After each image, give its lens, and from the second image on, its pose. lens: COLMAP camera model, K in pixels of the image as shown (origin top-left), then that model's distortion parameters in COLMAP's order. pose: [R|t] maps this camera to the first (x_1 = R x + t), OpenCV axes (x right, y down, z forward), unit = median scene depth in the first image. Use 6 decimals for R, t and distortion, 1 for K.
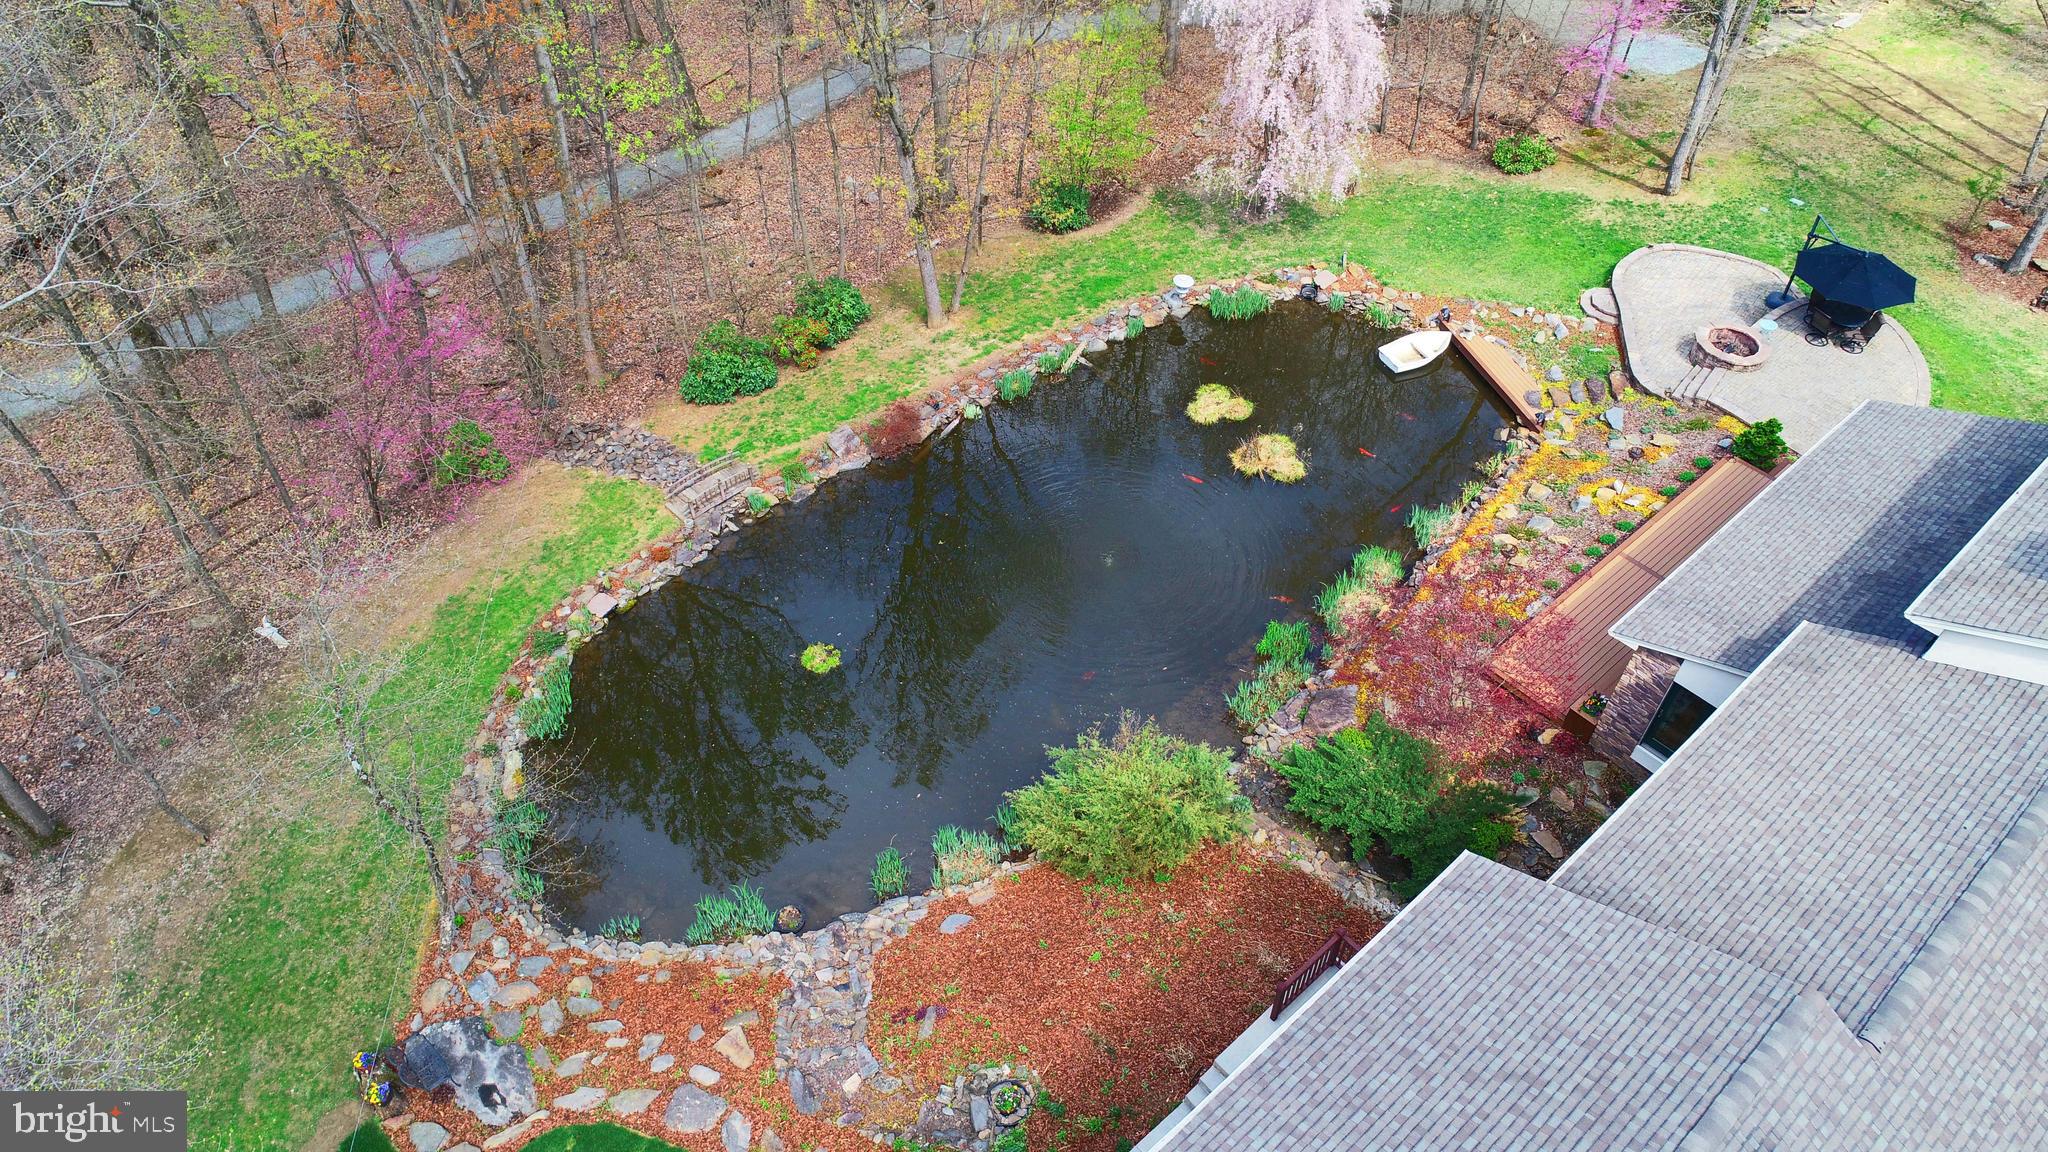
lens RADIAL K [[1385.8, 0, 1029.6], [0, 1385.8, 565.1], [0, 0, 1]] dist [0.003025, 0.000551]
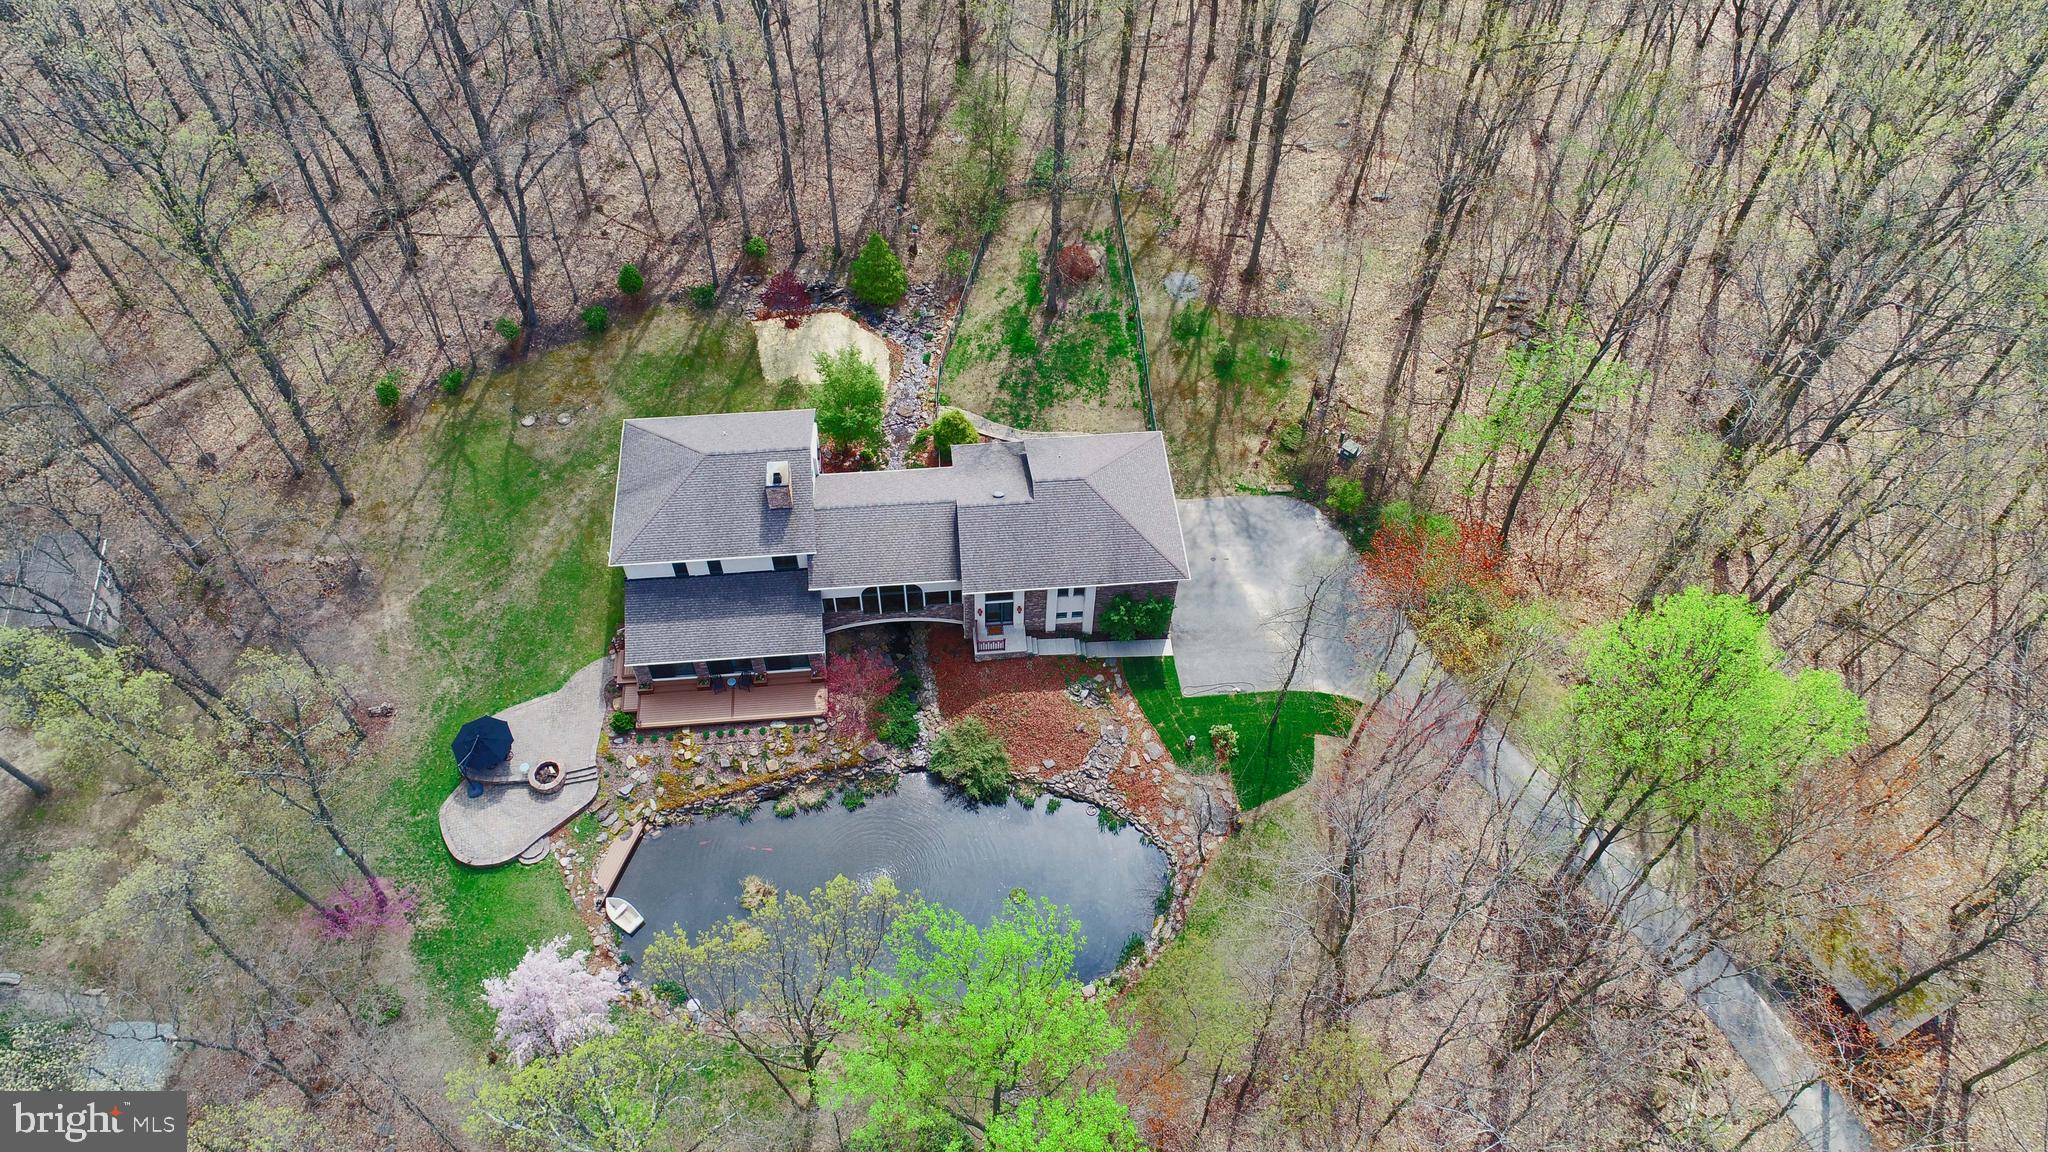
lens RADIAL K [[1419.6, 0, 1031.3], [0, 1419.6, 567.1], [0, 0, 1]] dist [0.000765, -0.001115]
pose [[-0.805623, -0.490501, 0.332236, -0.558179], [0.407109, -0.050950, 0.911957, -1.679321], [-0.430388, 0.869950, 0.240734, -0.022928]]
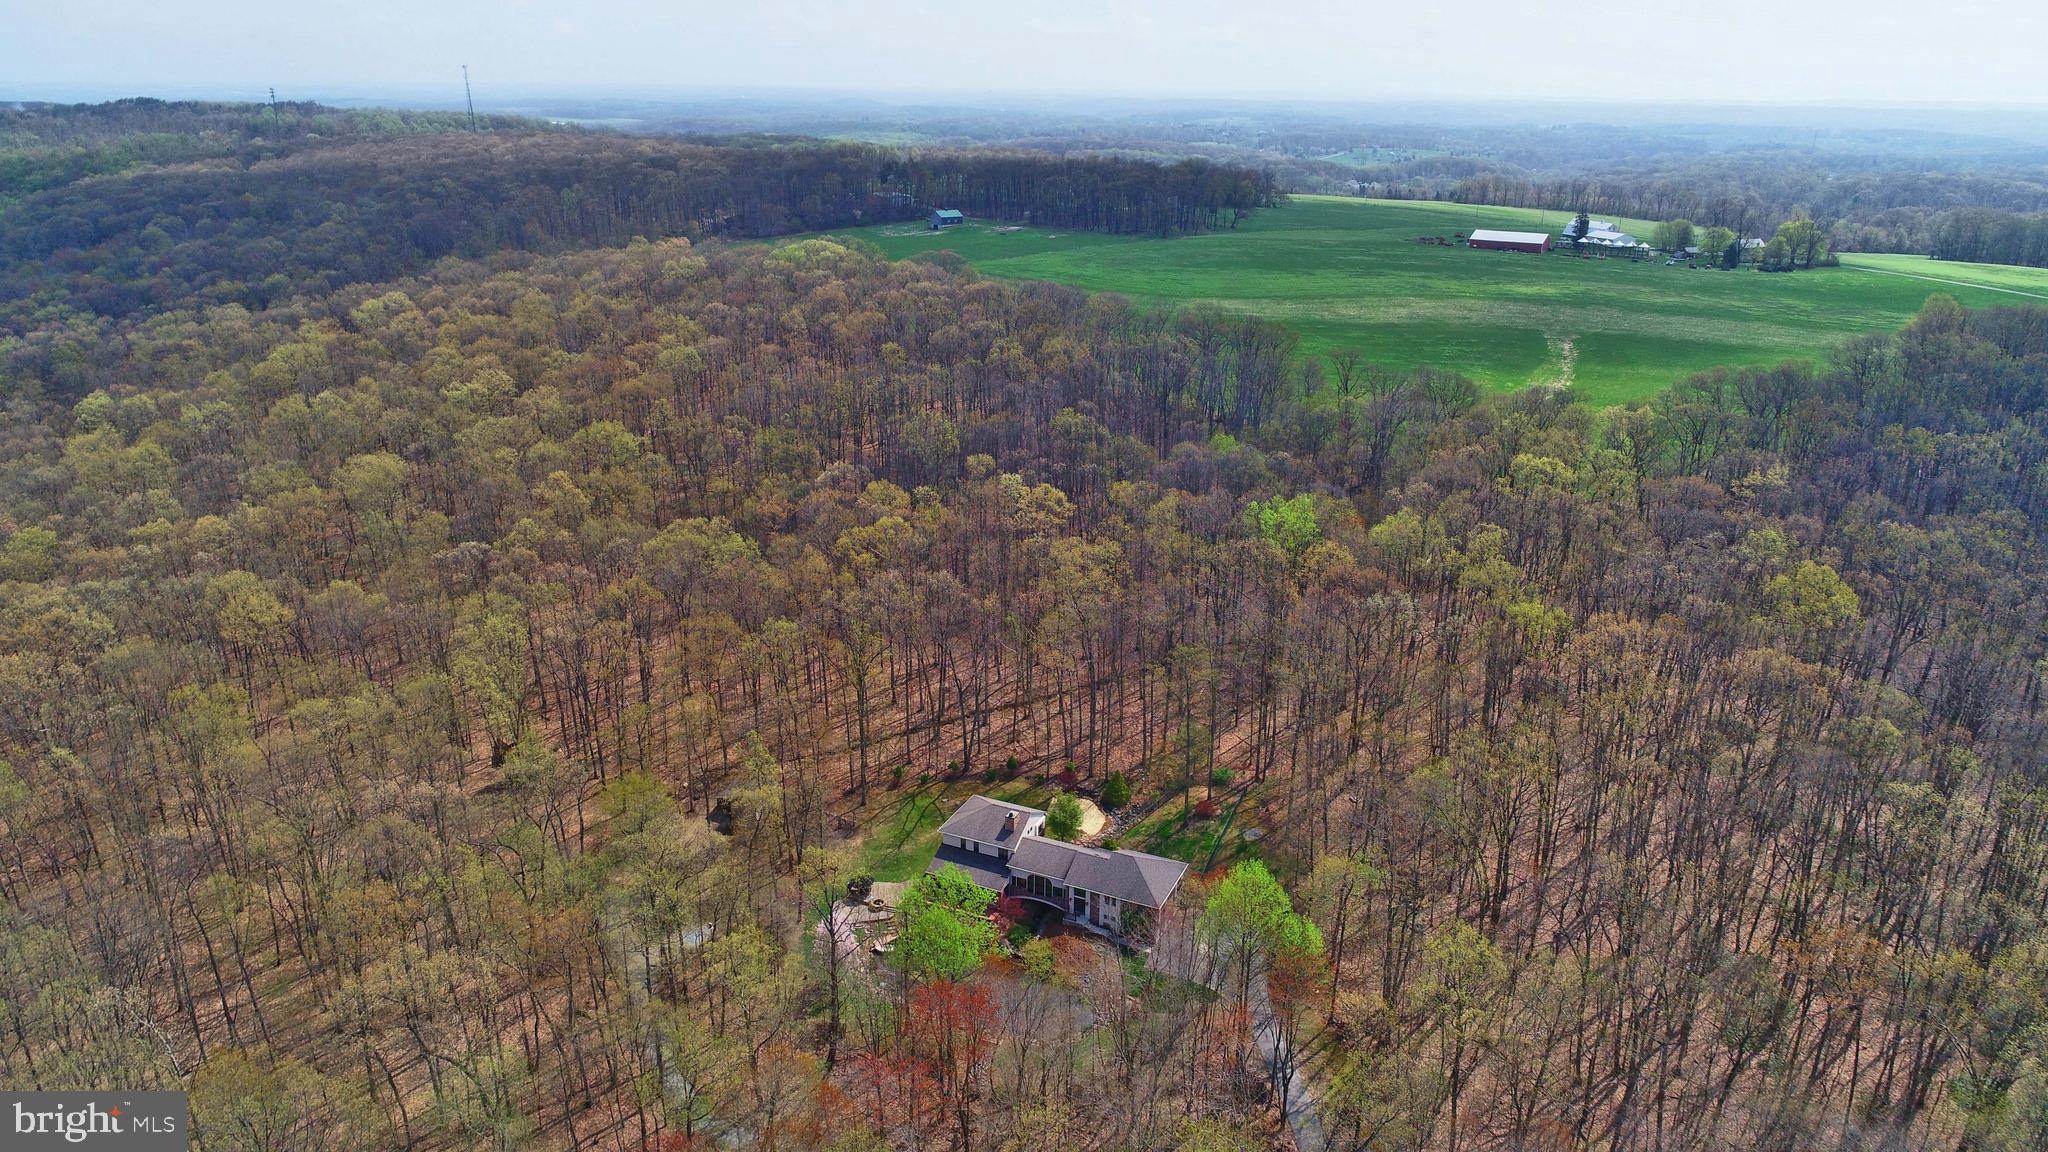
lens RADIAL K [[1385.8, 0, 1029.6], [0, 1385.8, 565.1], [0, 0, 1]] dist [0.003025, 0.000551]
pose [[-0.406496, -0.319361, 0.856020, -3.272441], [0.647770, 0.559995, 0.516526, -2.832987], [-0.644325, 0.764470, -0.020763, -0.084050]]
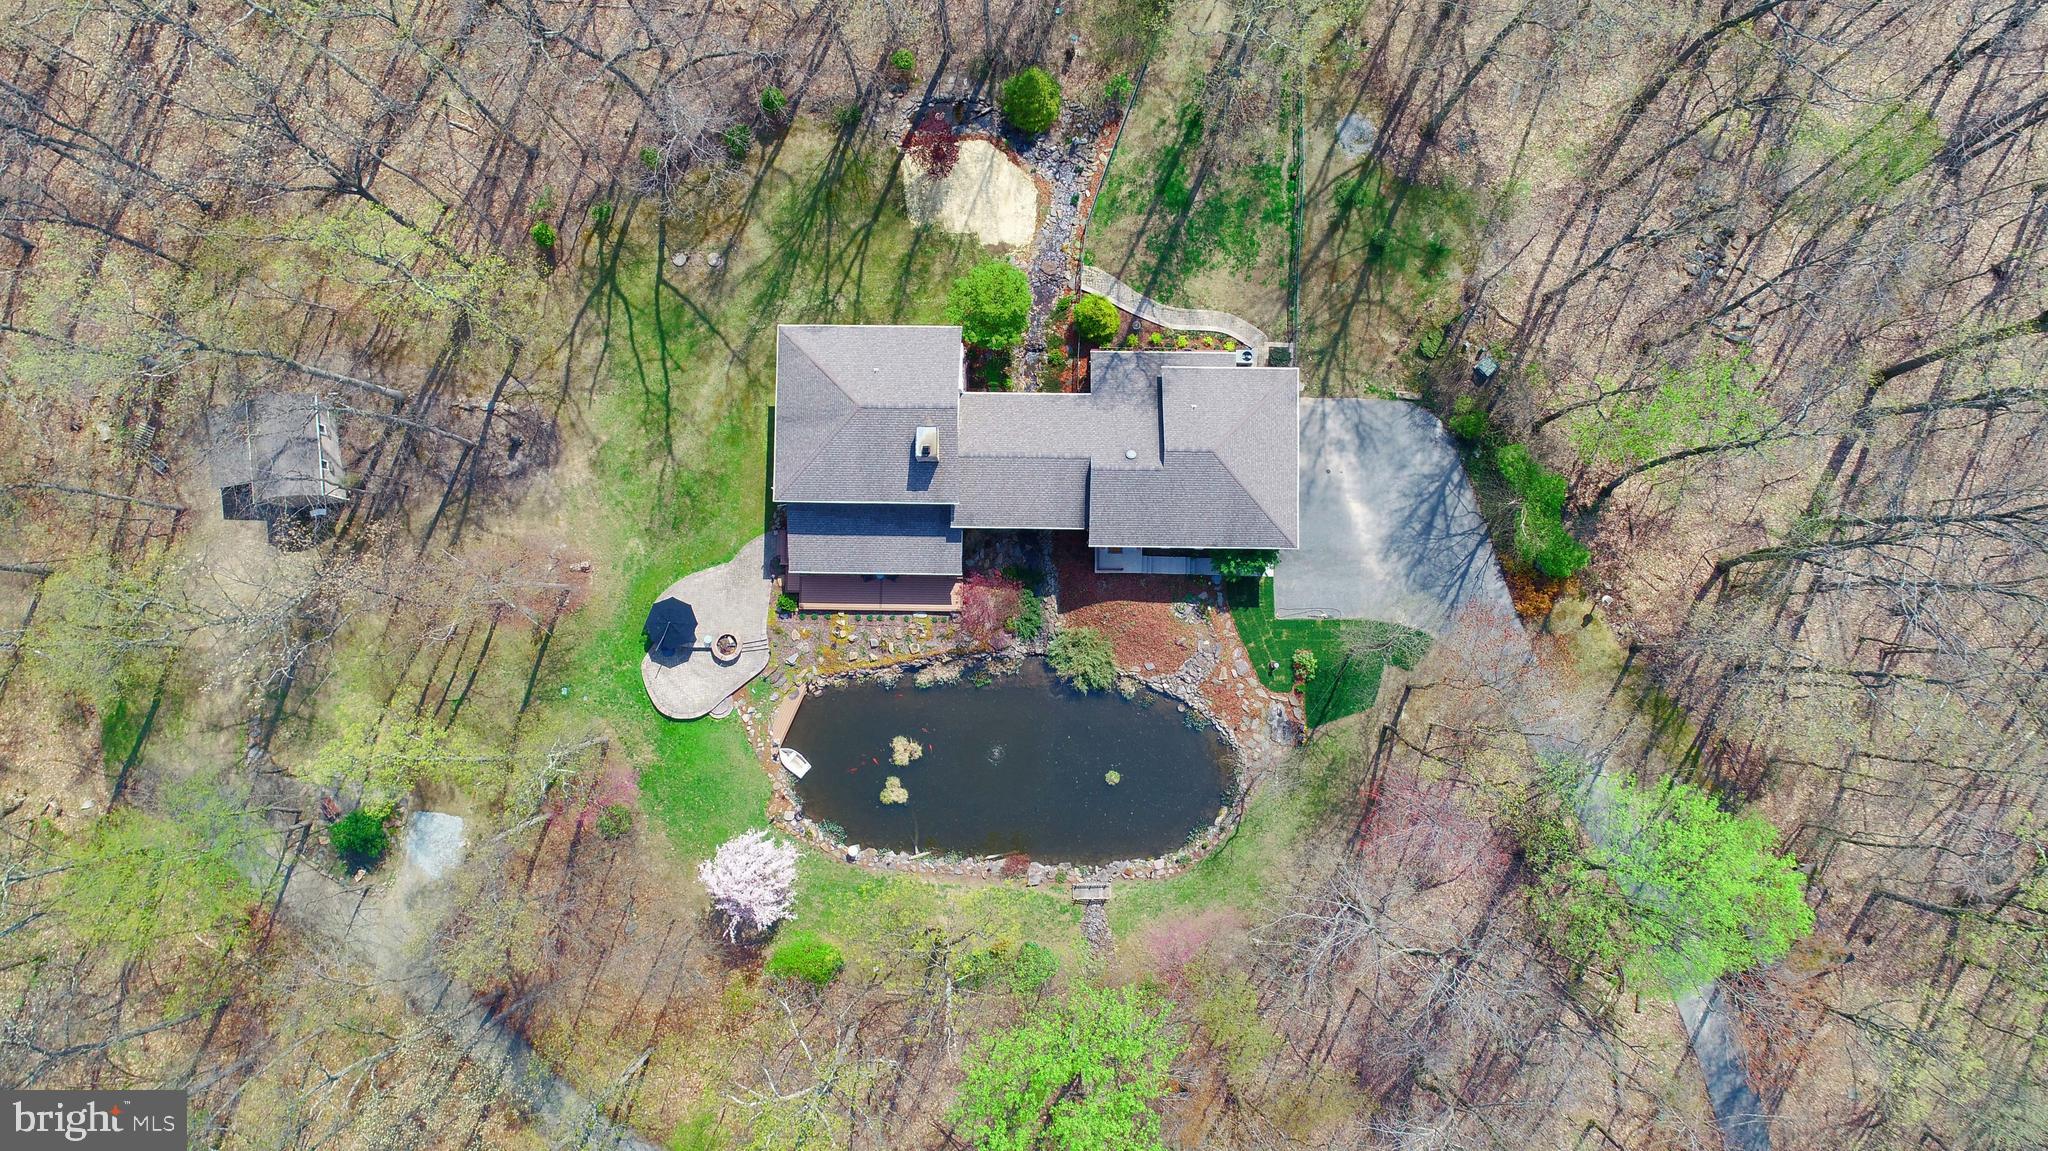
lens RADIAL K [[1419.6, 0, 1031.3], [0, 1419.6, 566.6], [0, 0, 1]] dist [0.000765, -0.001115]
pose [[-0.738292, -0.673011, 0.044514, 0.115096], [0.487976, -0.487417, 0.724089, -1.554880], [-0.465623, 0.556311, 0.688269, -0.932181]]
